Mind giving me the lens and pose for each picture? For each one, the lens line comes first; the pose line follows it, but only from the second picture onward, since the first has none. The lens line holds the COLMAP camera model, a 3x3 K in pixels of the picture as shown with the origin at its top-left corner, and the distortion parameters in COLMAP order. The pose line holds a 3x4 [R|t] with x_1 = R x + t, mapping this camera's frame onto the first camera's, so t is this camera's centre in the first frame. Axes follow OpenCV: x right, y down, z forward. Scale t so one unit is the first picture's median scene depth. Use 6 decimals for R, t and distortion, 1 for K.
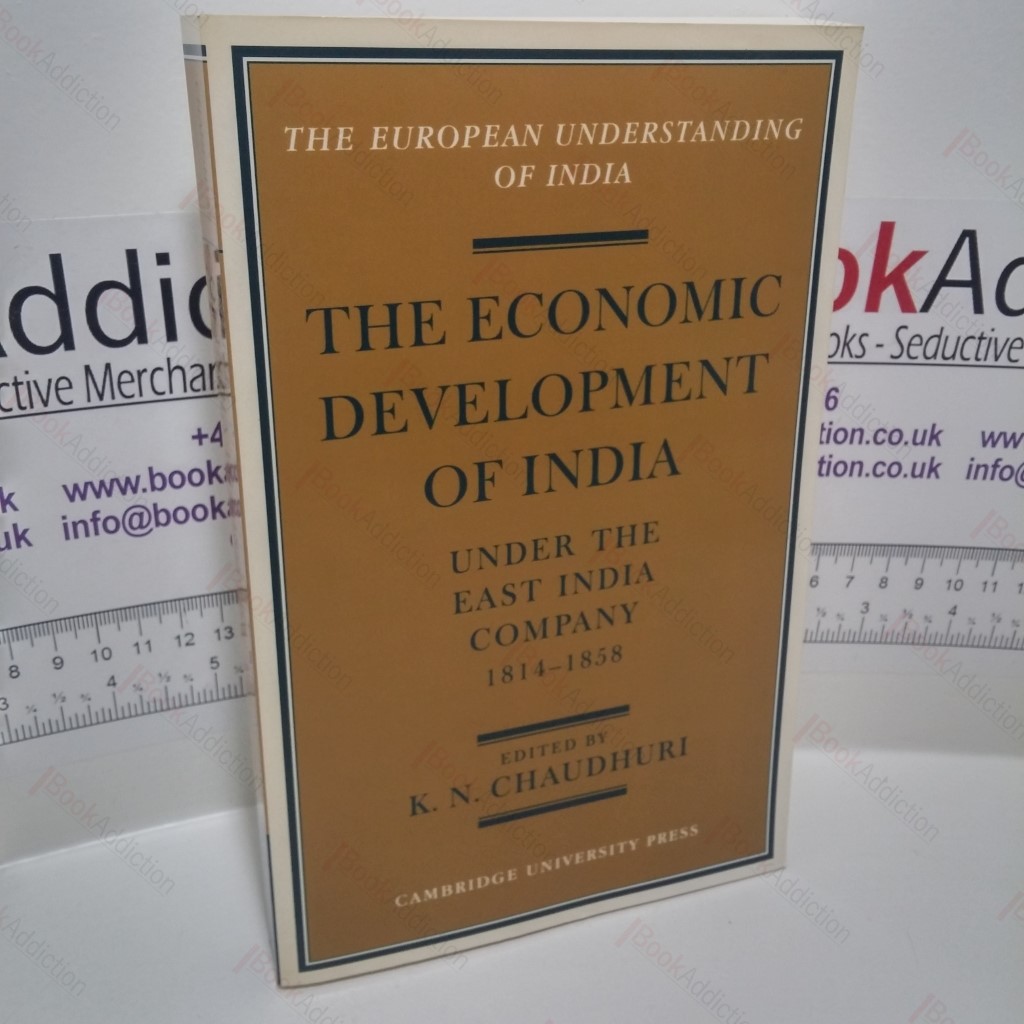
lens RADIAL K [[1157.0, 0, 517.5], [0, 1157.0, 505.9], [0, 0, 1]] dist [0.020948, 0.000000]
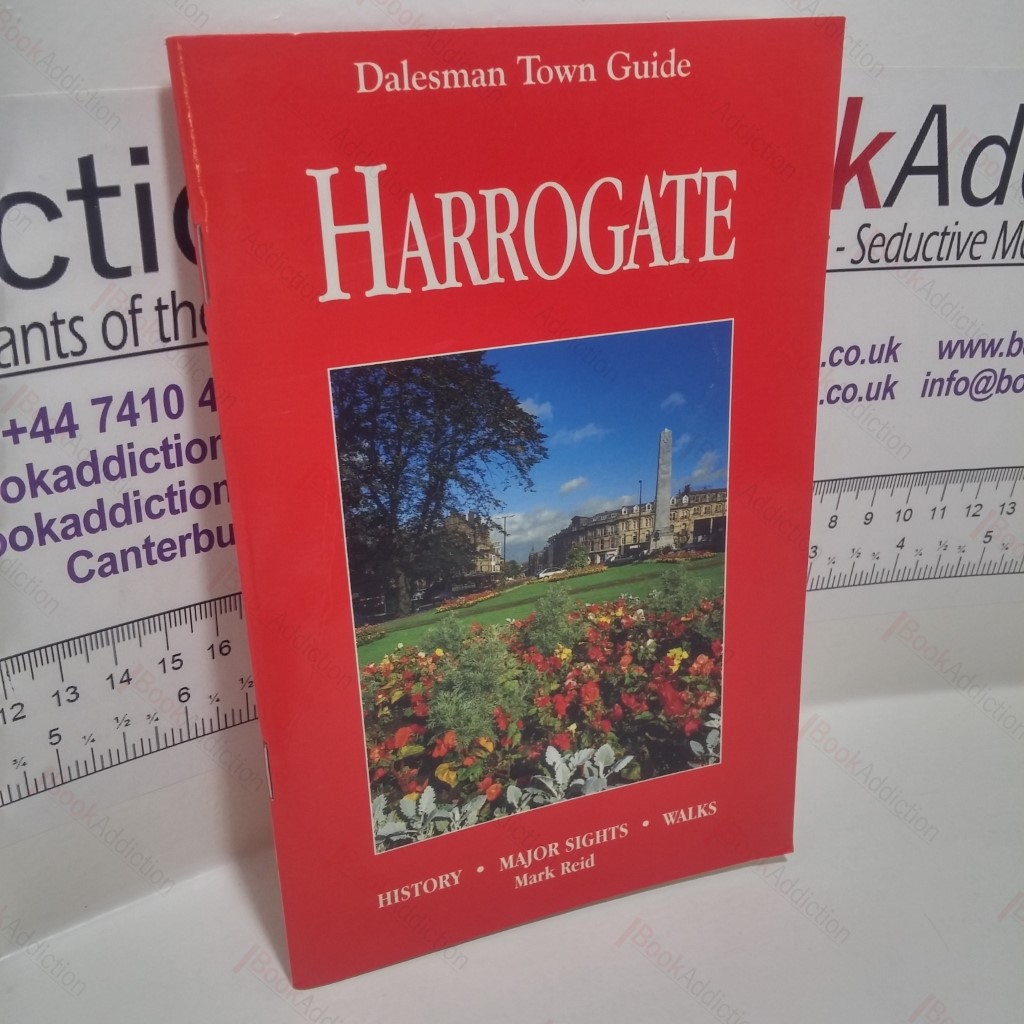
lens RADIAL K [[1157.0, 0, 512.5], [0, 1157.0, 512.5], [0, 0, 1]] dist [0.020948, 0.000000]
pose [[0.962944, -0.112141, 0.245282, -0.150058], [0.098917, 0.992929, 0.065627, -0.025583], [-0.250907, -0.038932, 0.967228, 0.226478]]
